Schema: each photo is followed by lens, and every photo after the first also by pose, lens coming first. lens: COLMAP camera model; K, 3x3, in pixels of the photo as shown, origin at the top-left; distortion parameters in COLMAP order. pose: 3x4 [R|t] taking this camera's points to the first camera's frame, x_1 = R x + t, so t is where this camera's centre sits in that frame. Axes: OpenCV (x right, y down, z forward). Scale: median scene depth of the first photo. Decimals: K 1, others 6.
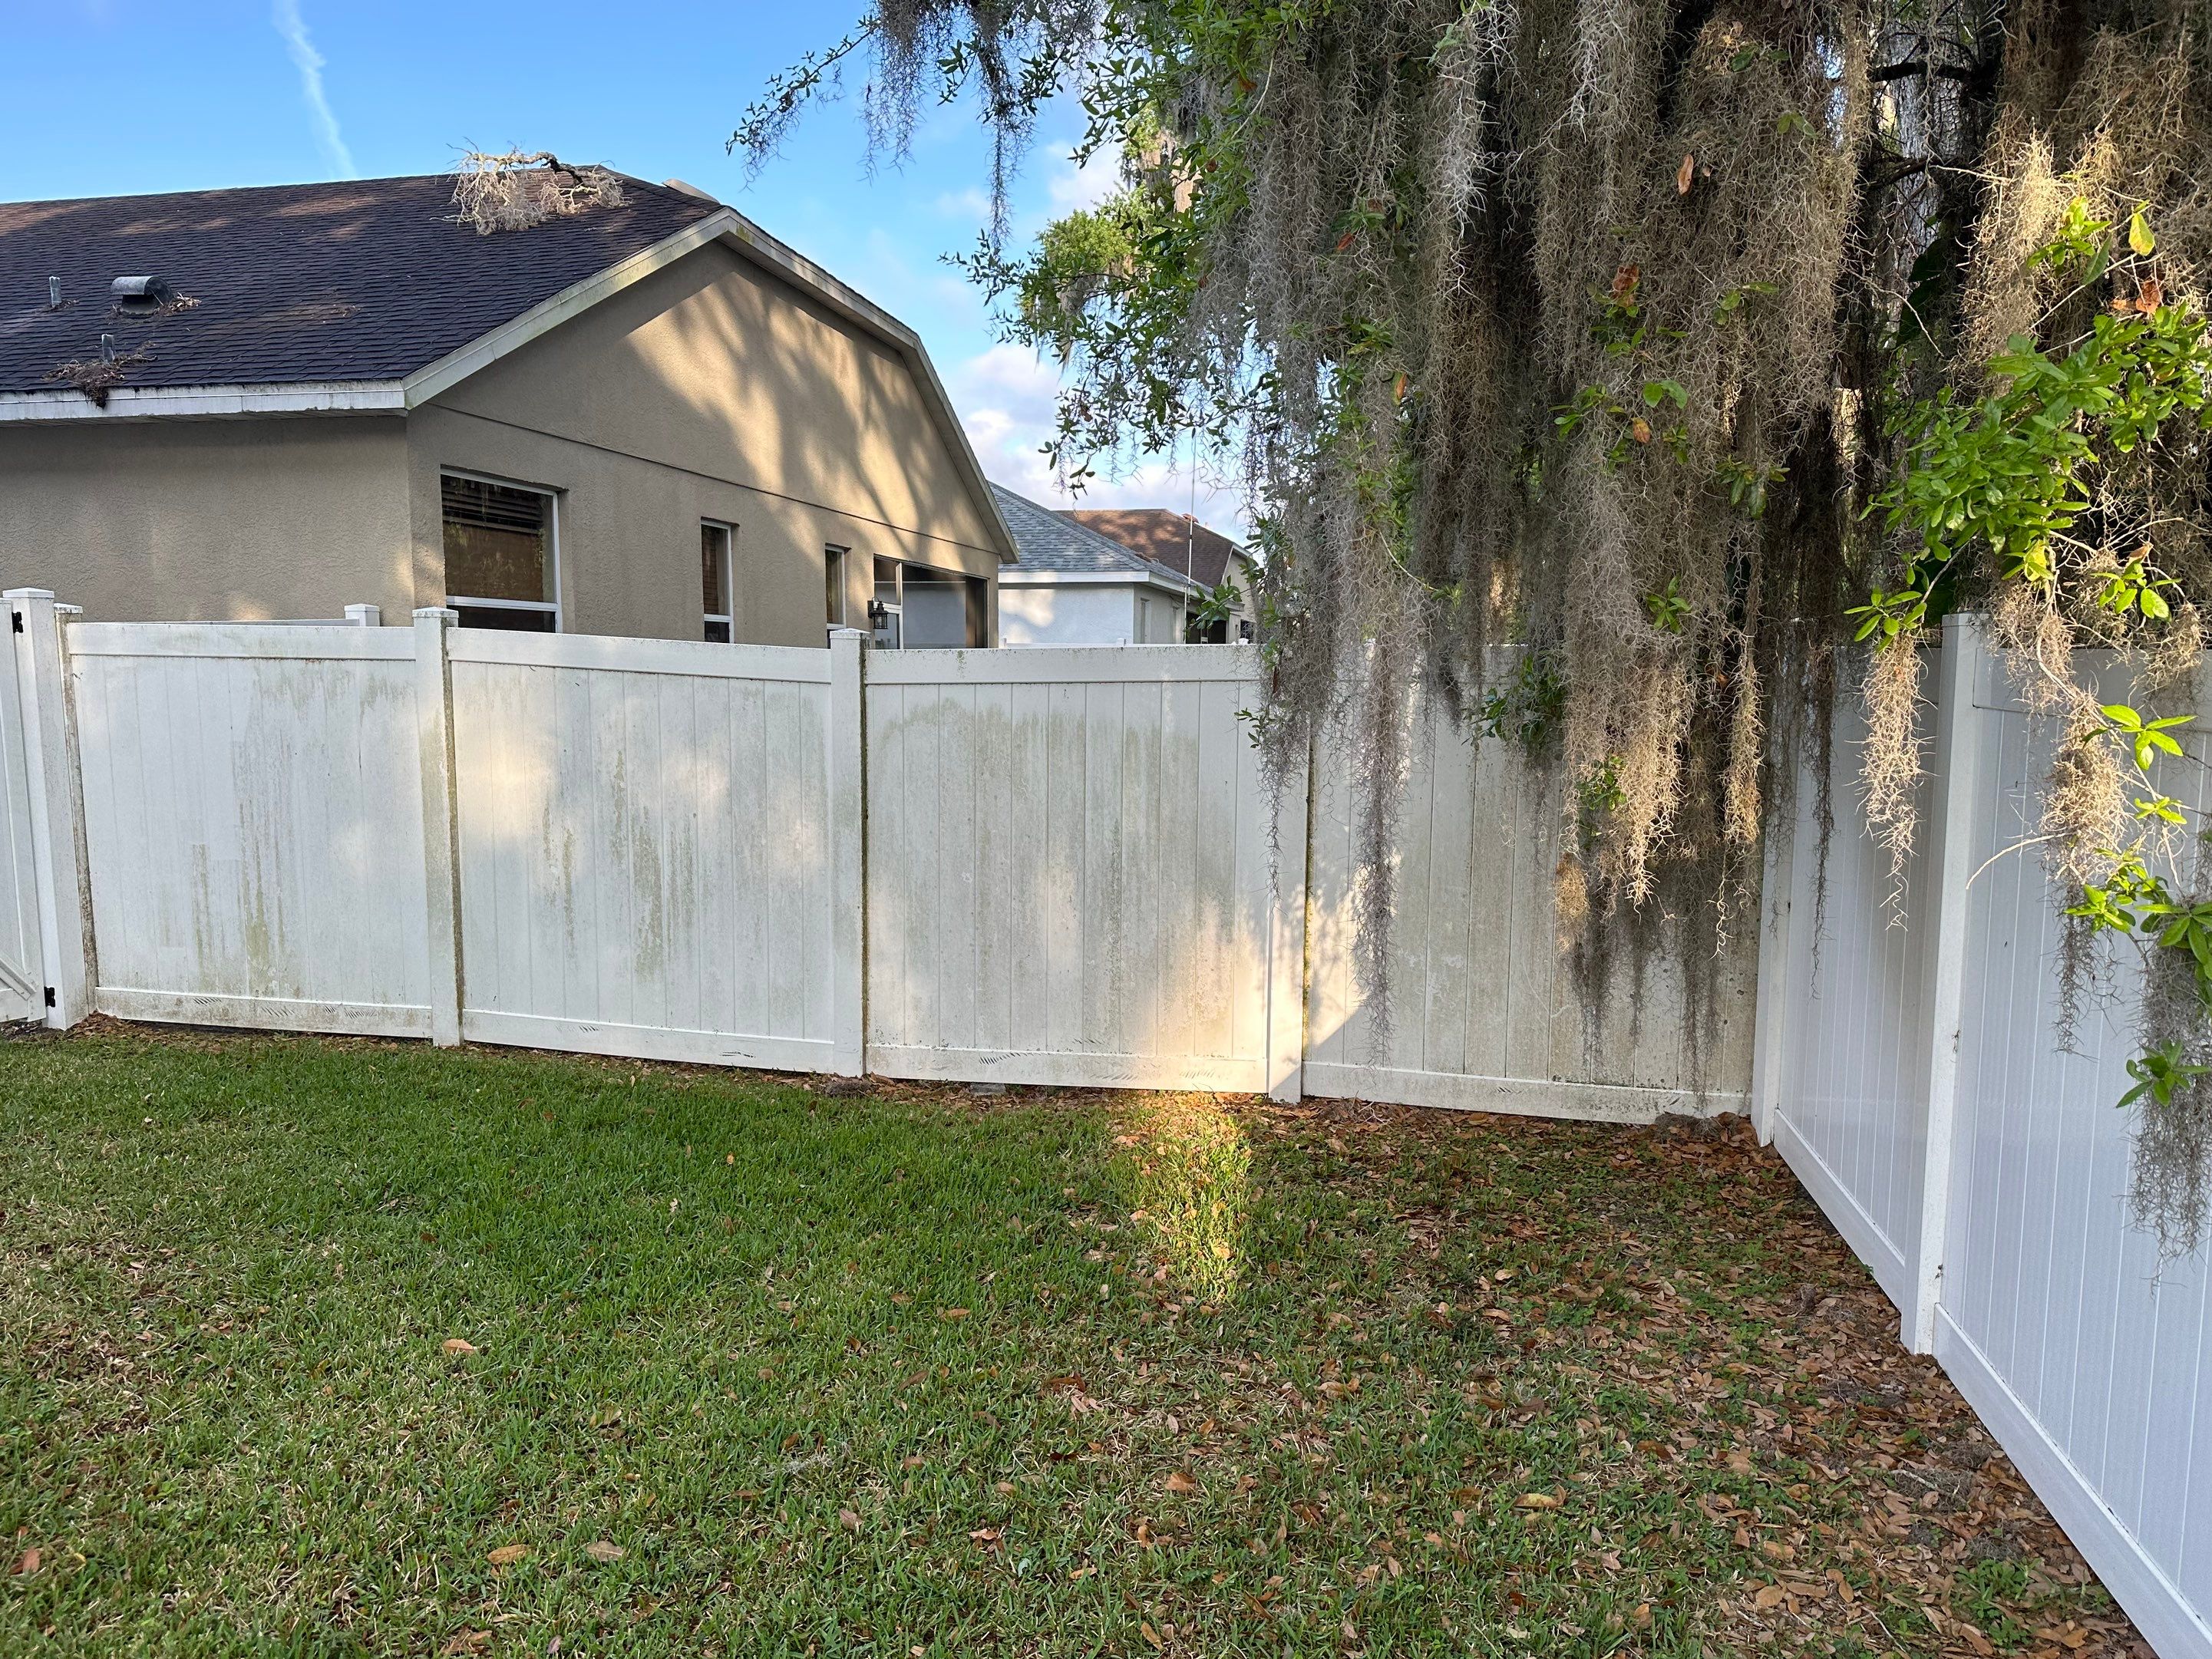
lens RADIAL K [[1576.3, 0, 1106.9], [0, 1576.3, 812.1], [0, 0, 1]] dist [0.005534, -0.000810]
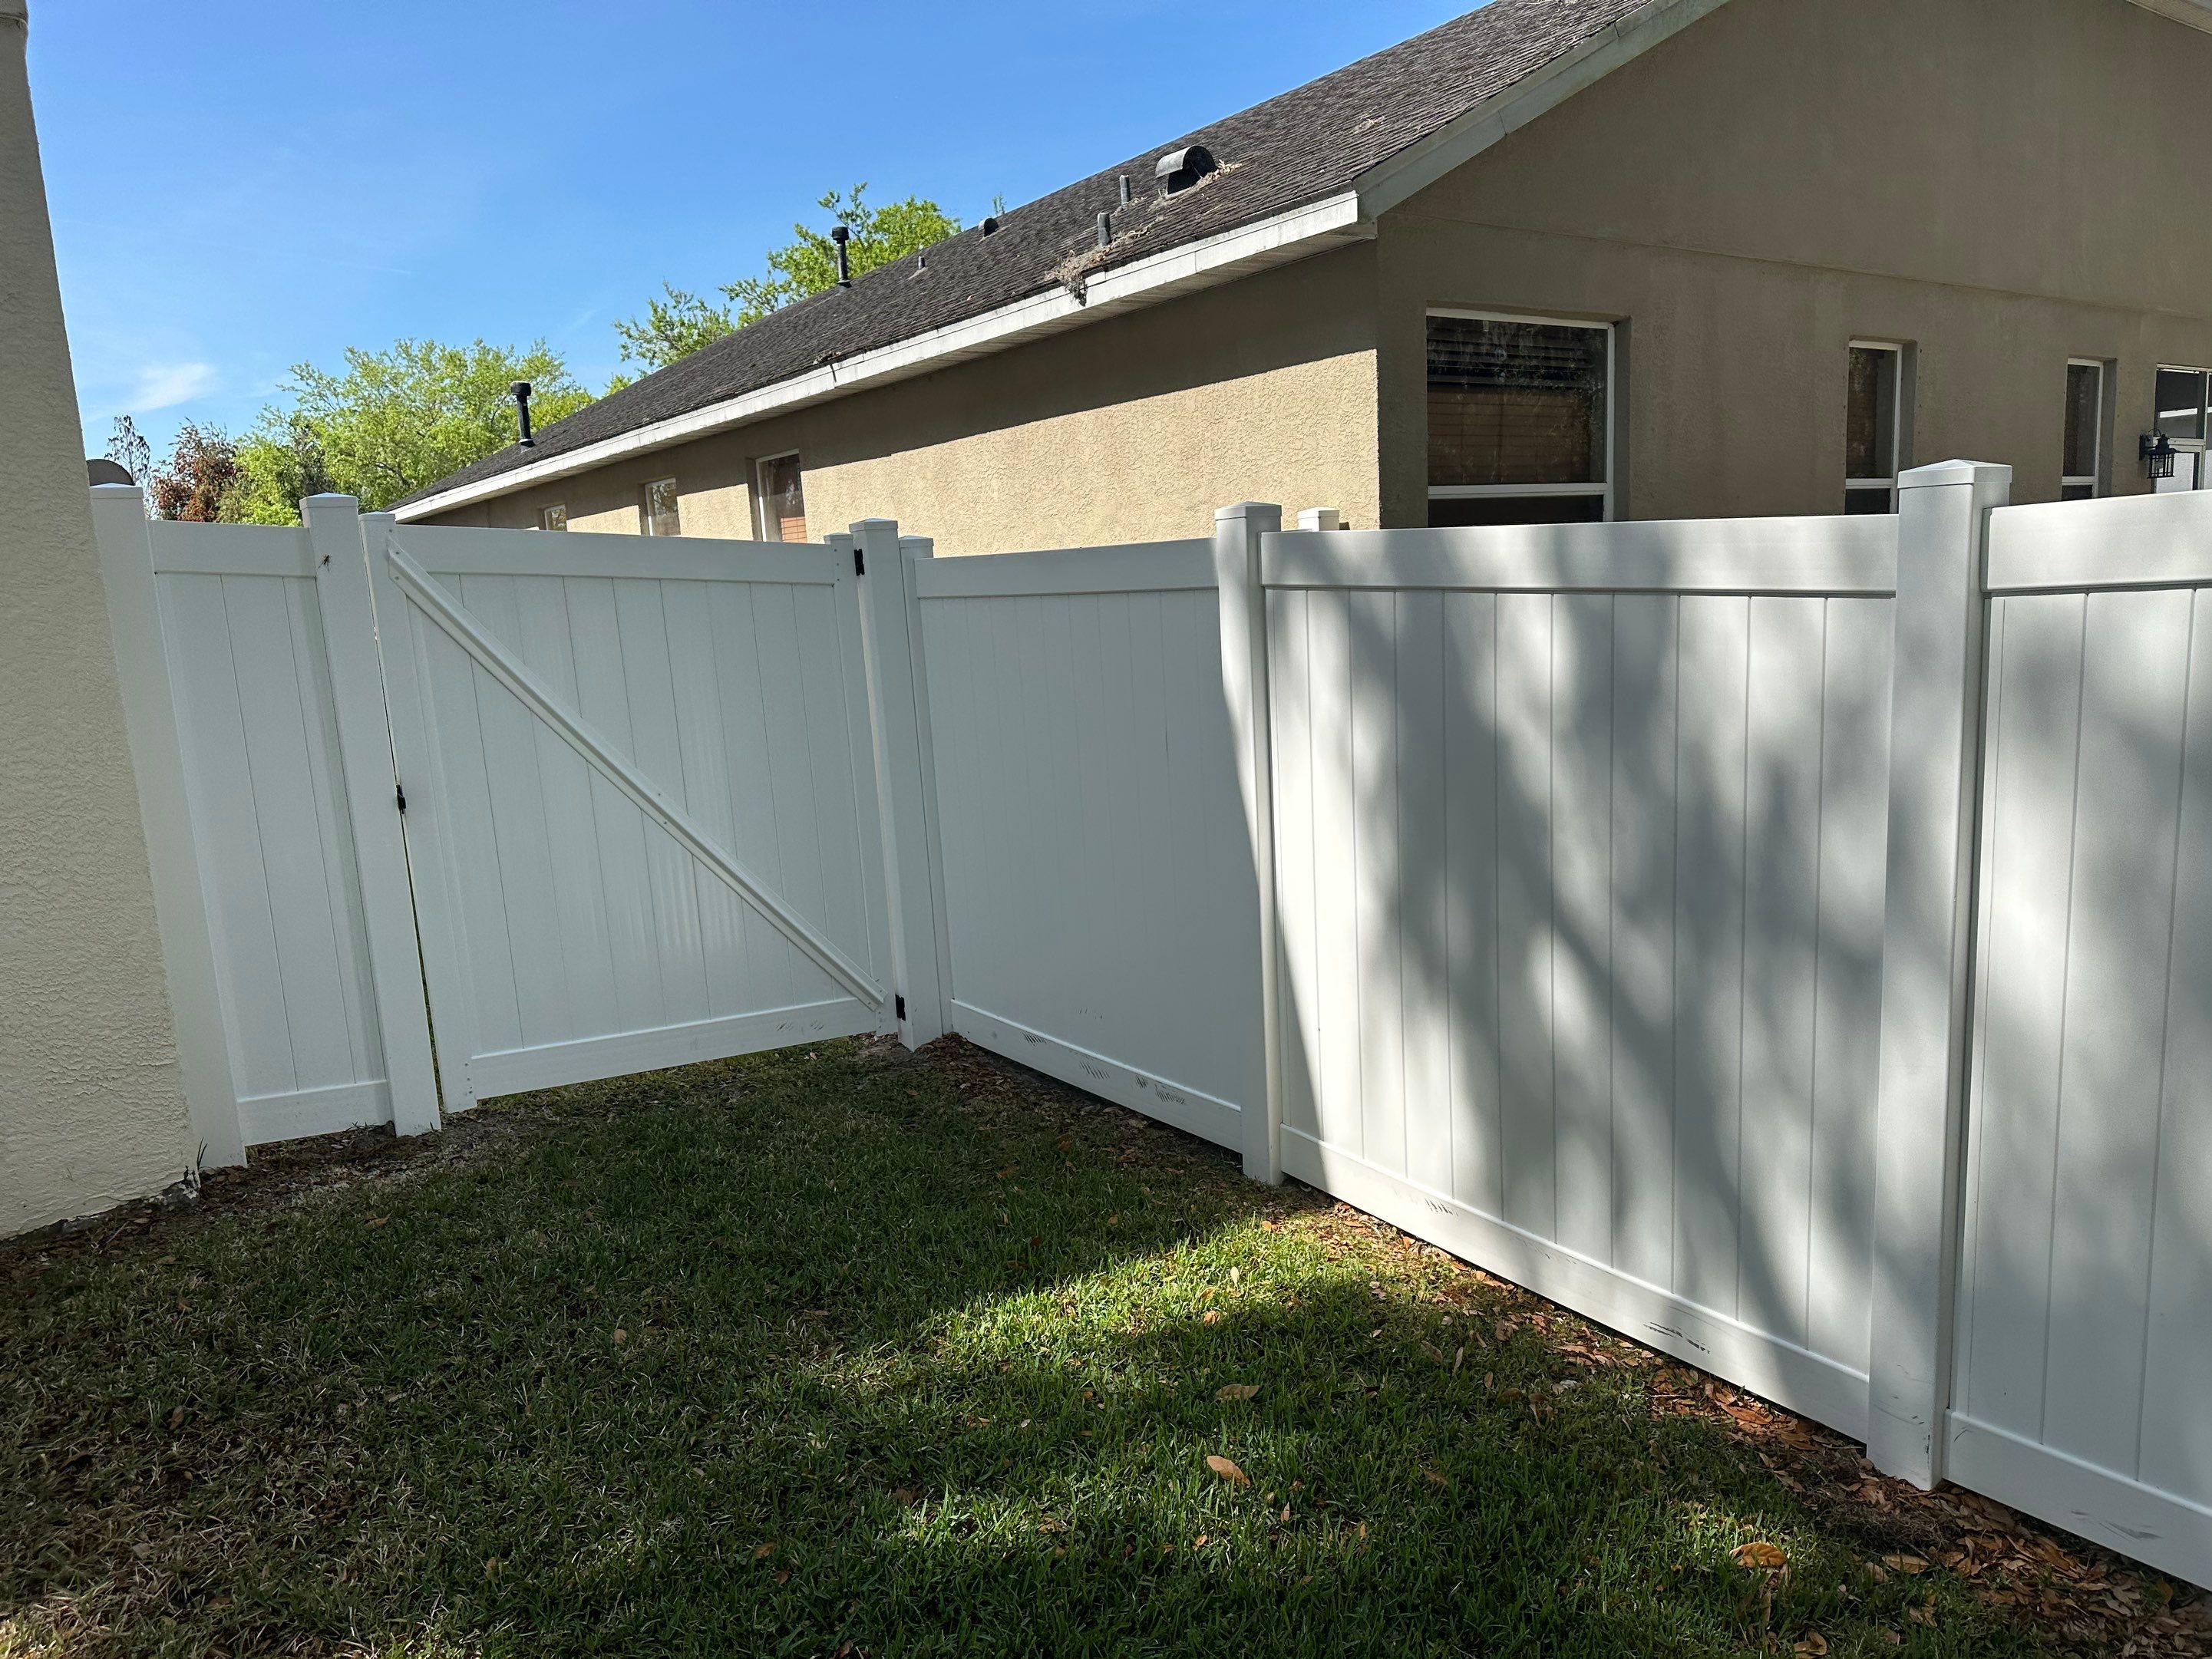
lens RADIAL K [[1541.7, 0, 1106.0], [0, 1541.7, 829.5], [0, 0, 1]] dist [0.072124, -0.103530]
pose [[0.730705, 0.064429, -0.679646, -0.022054], [-0.007827, 0.996262, 0.086029, -0.033233], [0.682649, -0.057543, 0.728478, 0.315412]]
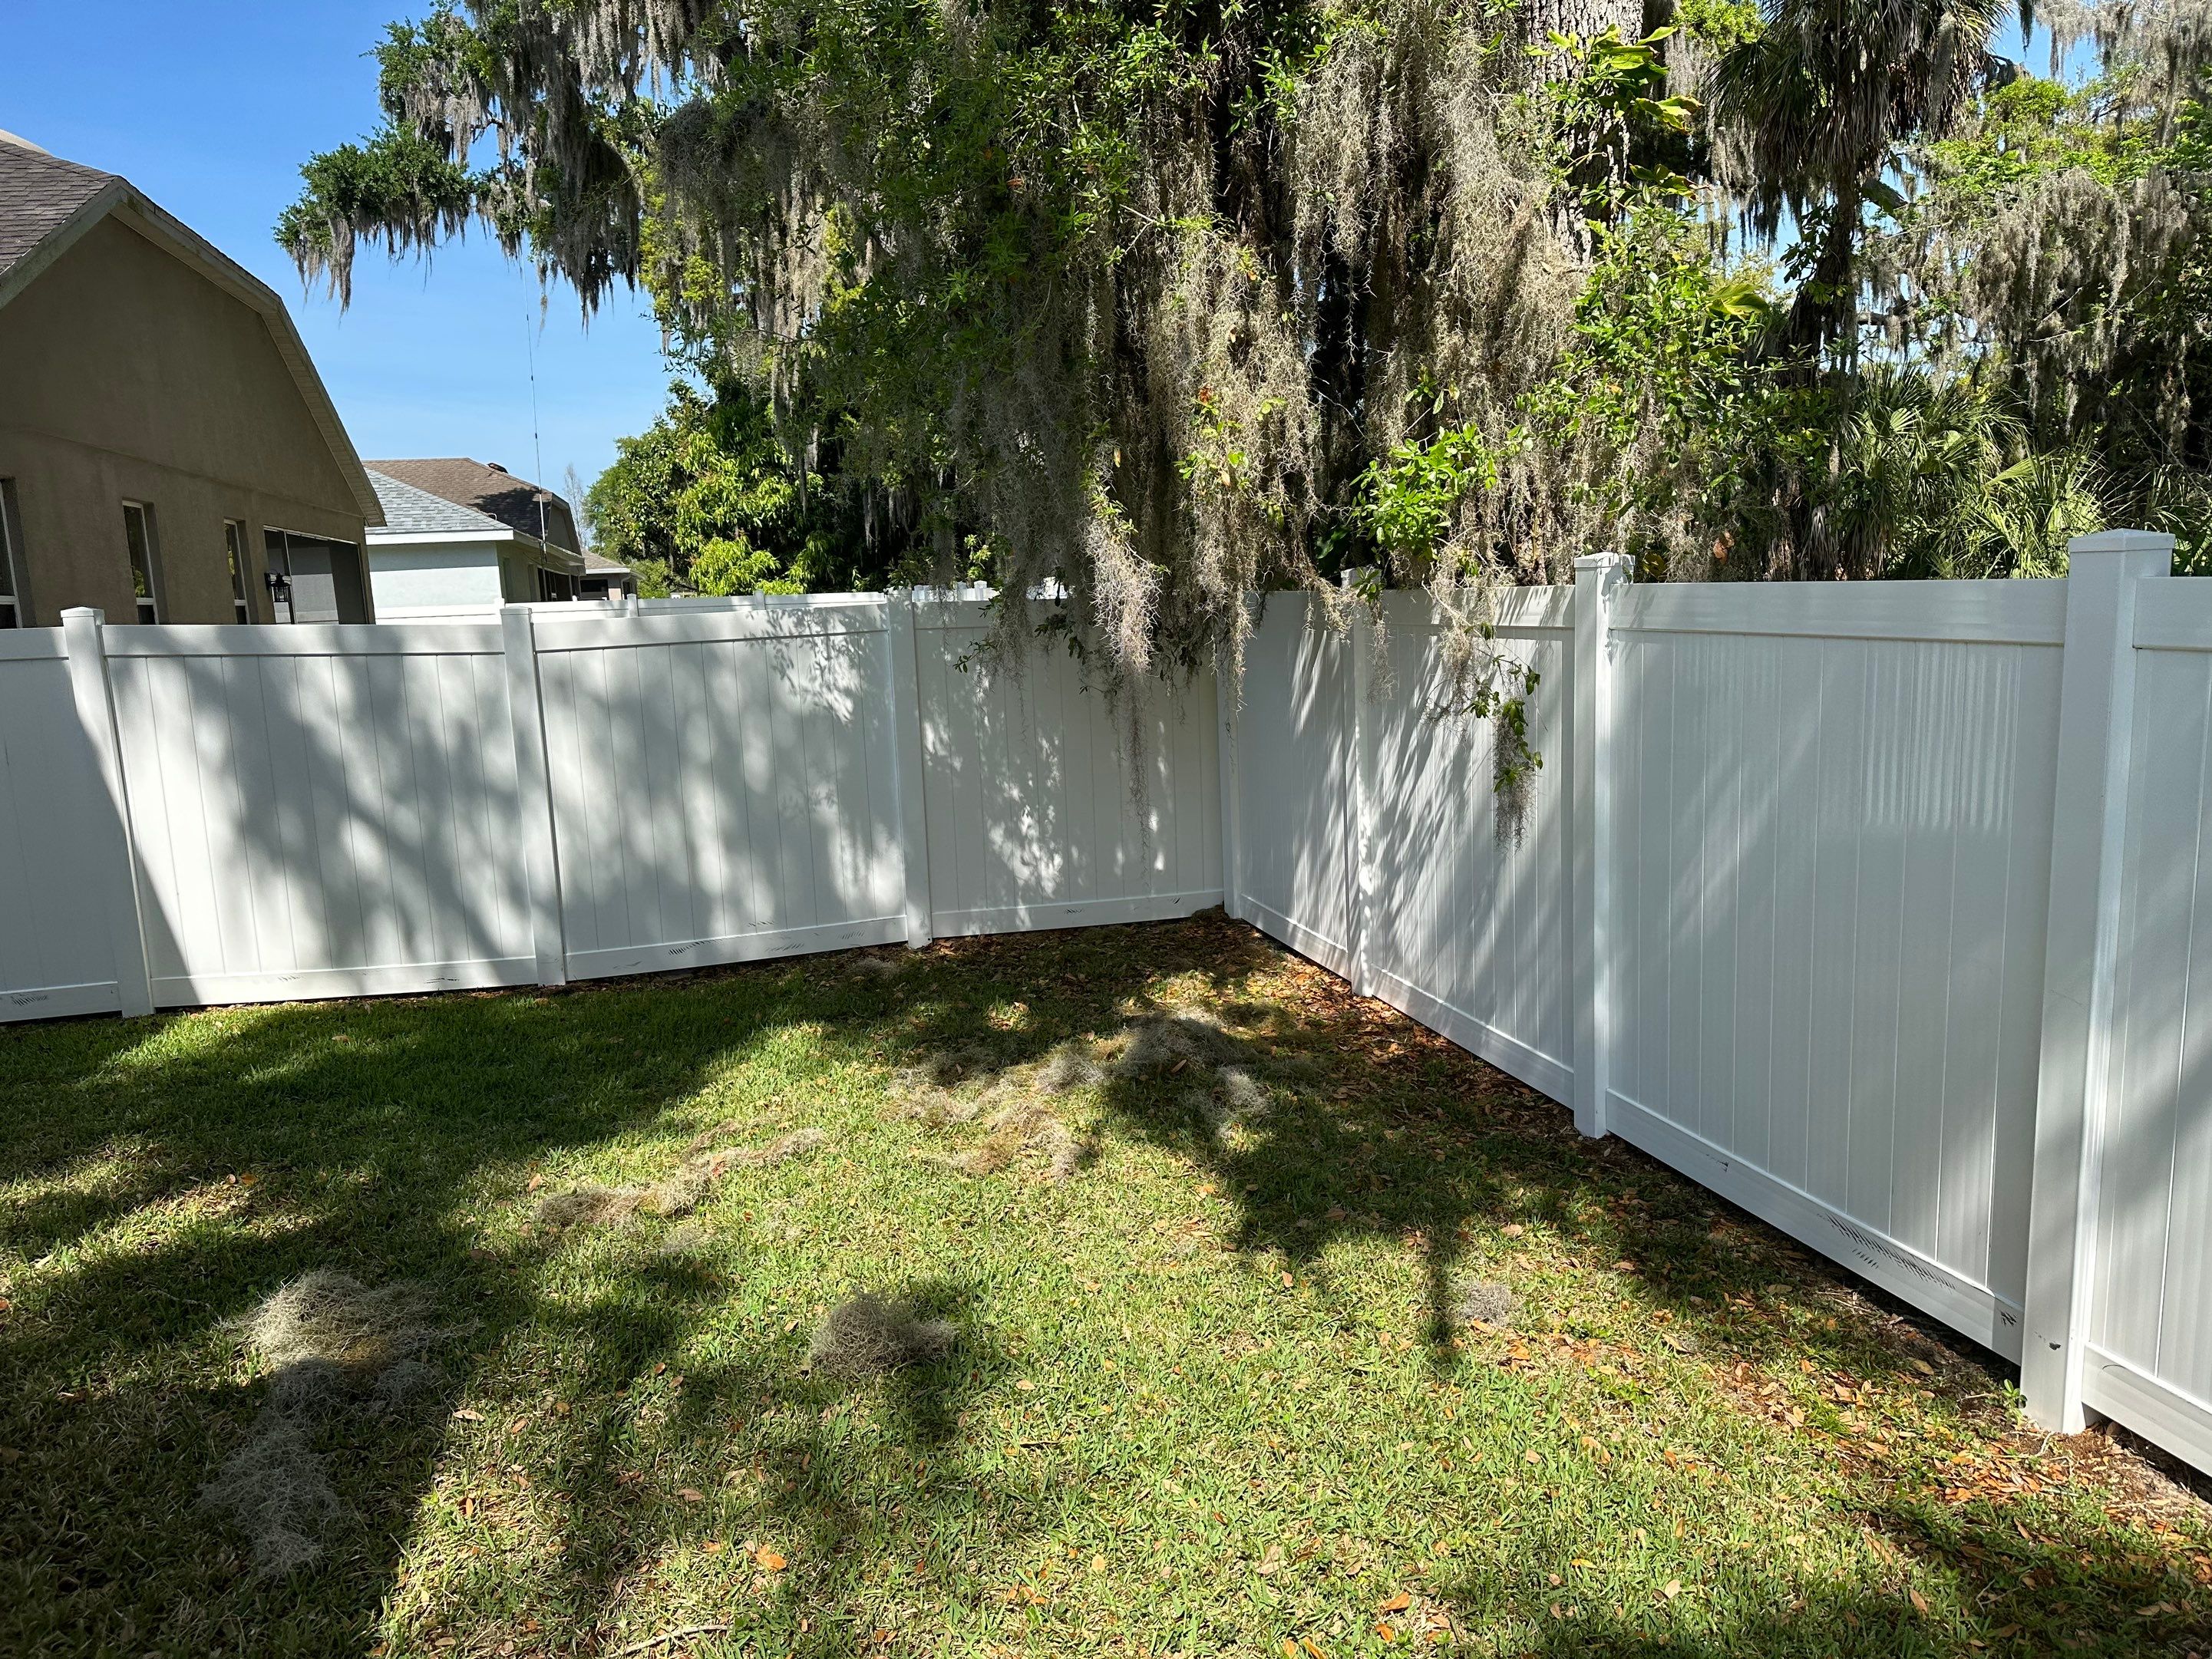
lens RADIAL K [[1529.3, 0, 1103.3], [0, 1529.3, 827.0], [0, 0, 1]] dist [0.129590, -0.198476]
pose [[0.902642, -0.104931, 0.417405, -0.163738], [0.085443, 0.994210, 0.065162, 0.004066], [-0.421826, -0.023154, 0.906381, -0.161531]]
